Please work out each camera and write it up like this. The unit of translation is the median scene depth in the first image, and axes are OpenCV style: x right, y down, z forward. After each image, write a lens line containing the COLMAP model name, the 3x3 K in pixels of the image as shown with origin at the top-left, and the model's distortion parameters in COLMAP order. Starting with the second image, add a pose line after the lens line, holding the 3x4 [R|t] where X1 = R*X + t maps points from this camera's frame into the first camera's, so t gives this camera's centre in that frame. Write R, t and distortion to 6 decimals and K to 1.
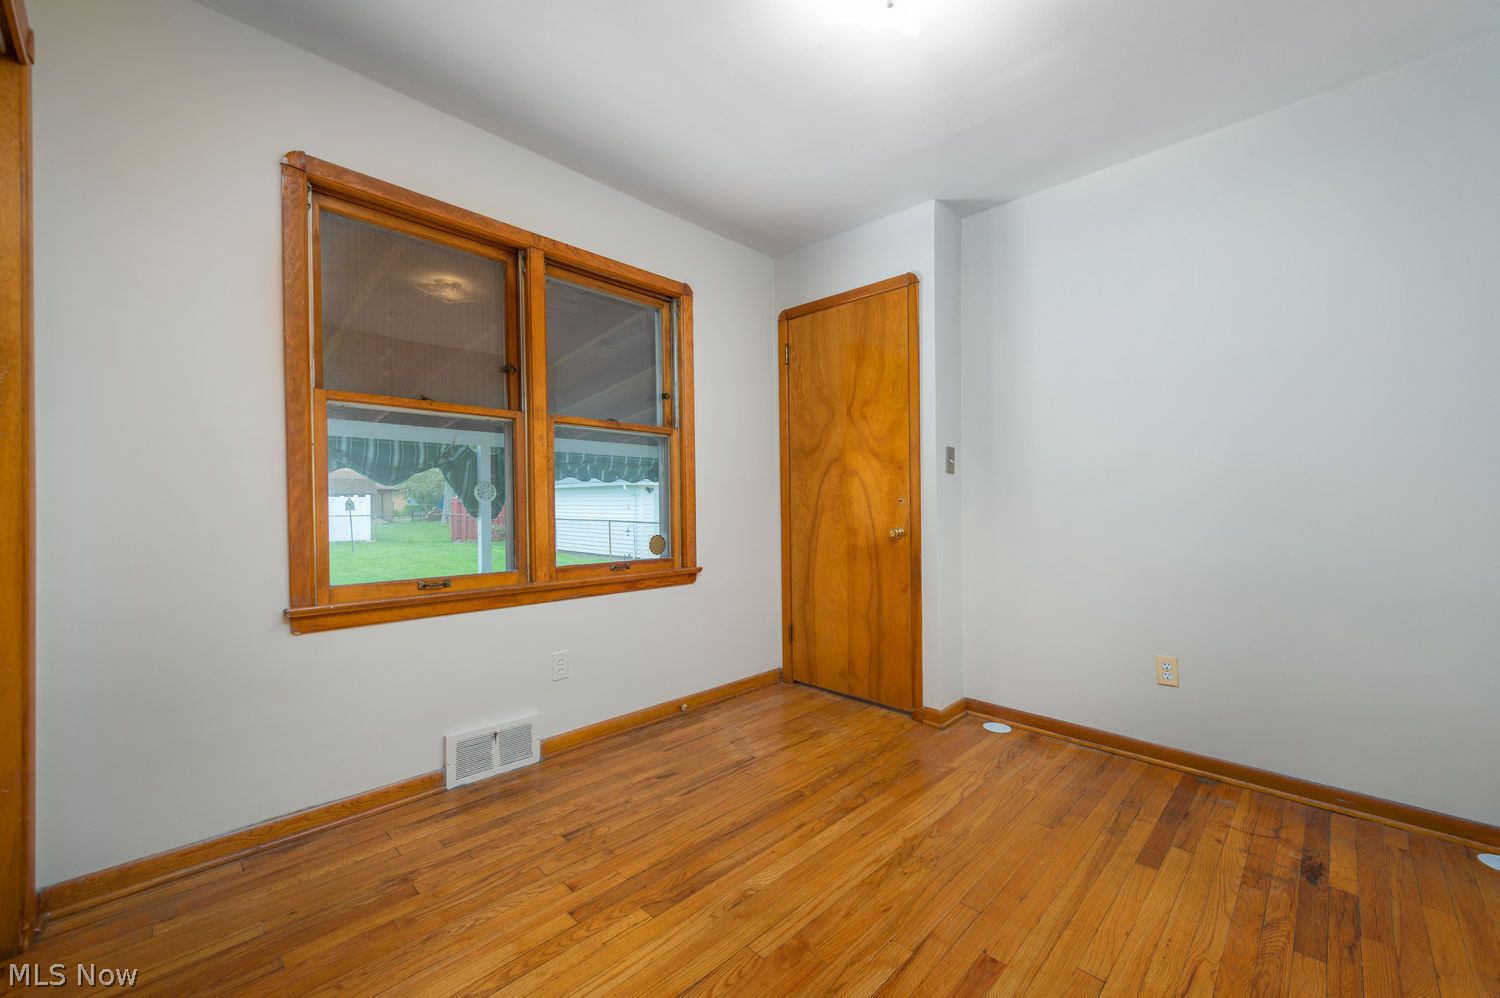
lens RADIAL K [[591.9, 0, 761.1], [0, 591.9, 498.0], [0, 0, 1]] dist [0.015025, -0.004719]
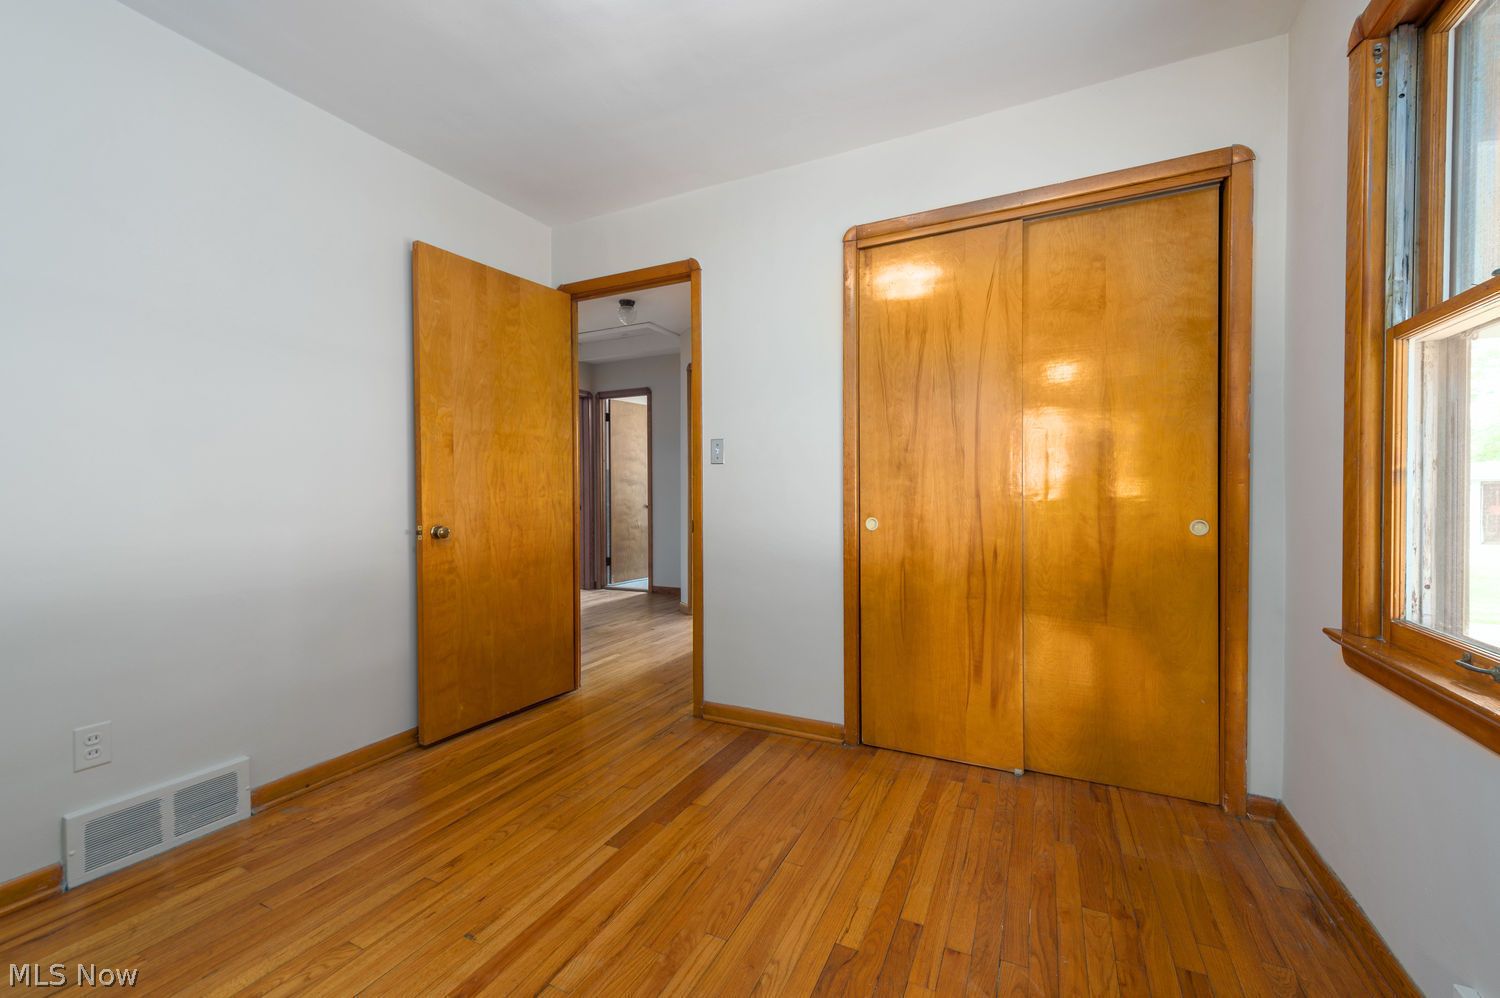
lens RADIAL K [[591.9, 0, 757.8], [0, 591.9, 495.5], [0, 0, 1]] dist [0.015025, -0.004719]
pose [[-0.952985, -0.000180, -0.303017, 0.136267], [-0.000397, 1.000000, 0.000656, 0.007016], [0.303017, 0.000745, -0.952985, 1.177225]]
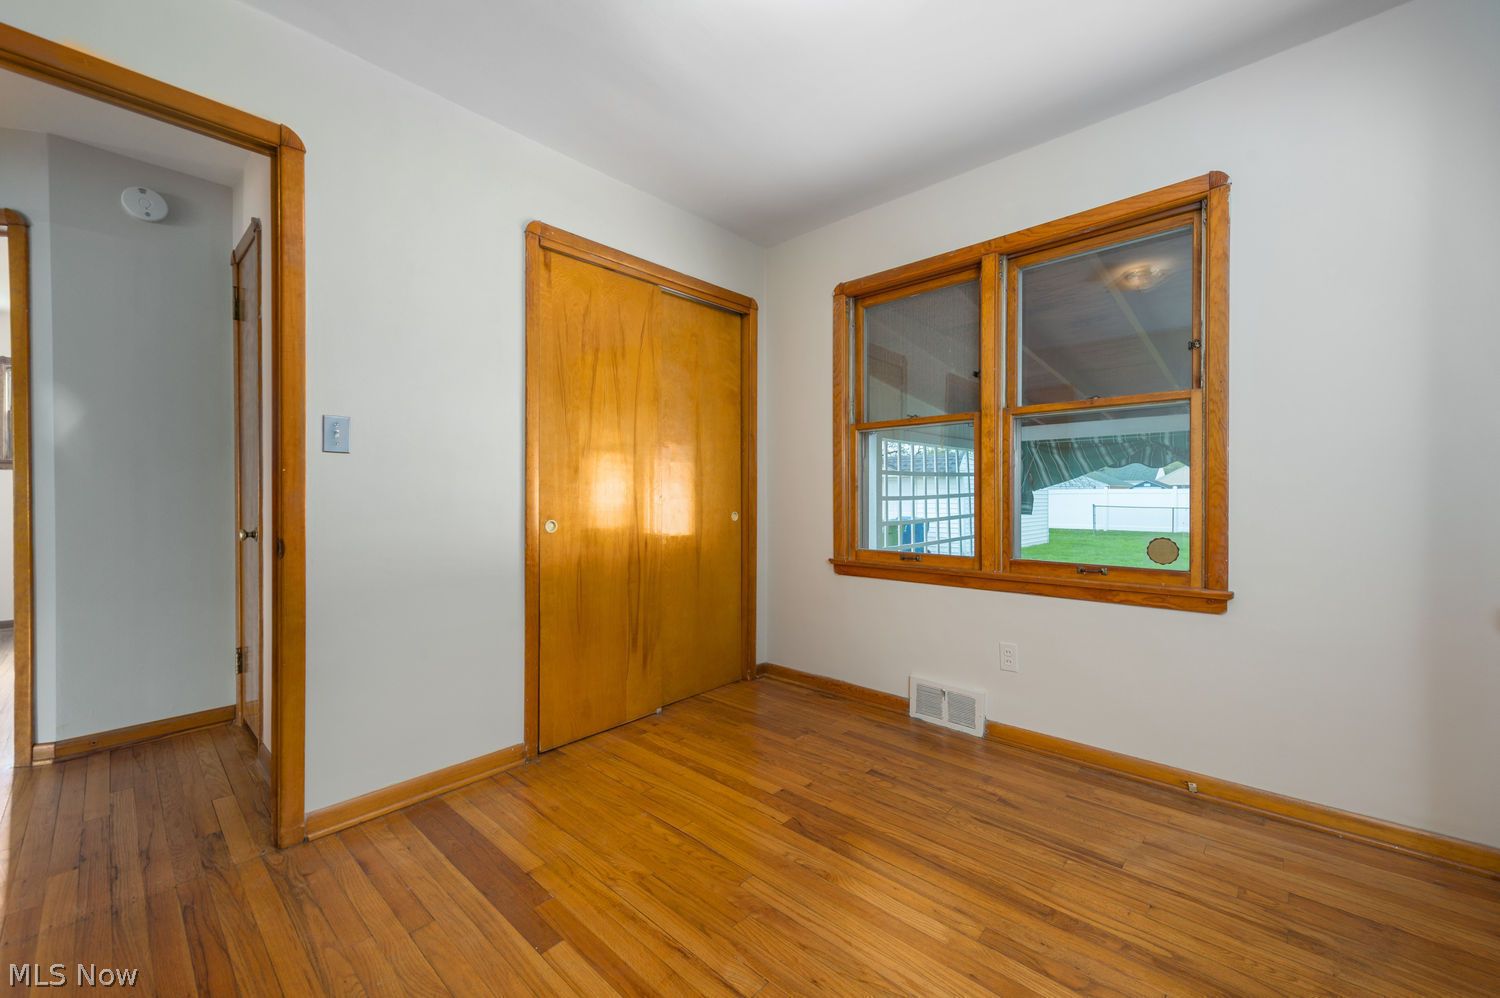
lens RADIAL K [[591.9, 0, 782.1], [0, 591.9, 493.2], [0, 0, 1]] dist [0.015025, -0.004719]
pose [[0.045726, -0.007050, -0.998929, 0.686361], [0.008153, 0.999944, -0.006684, 0.009553], [0.998921, -0.007838, 0.045781, 0.606329]]
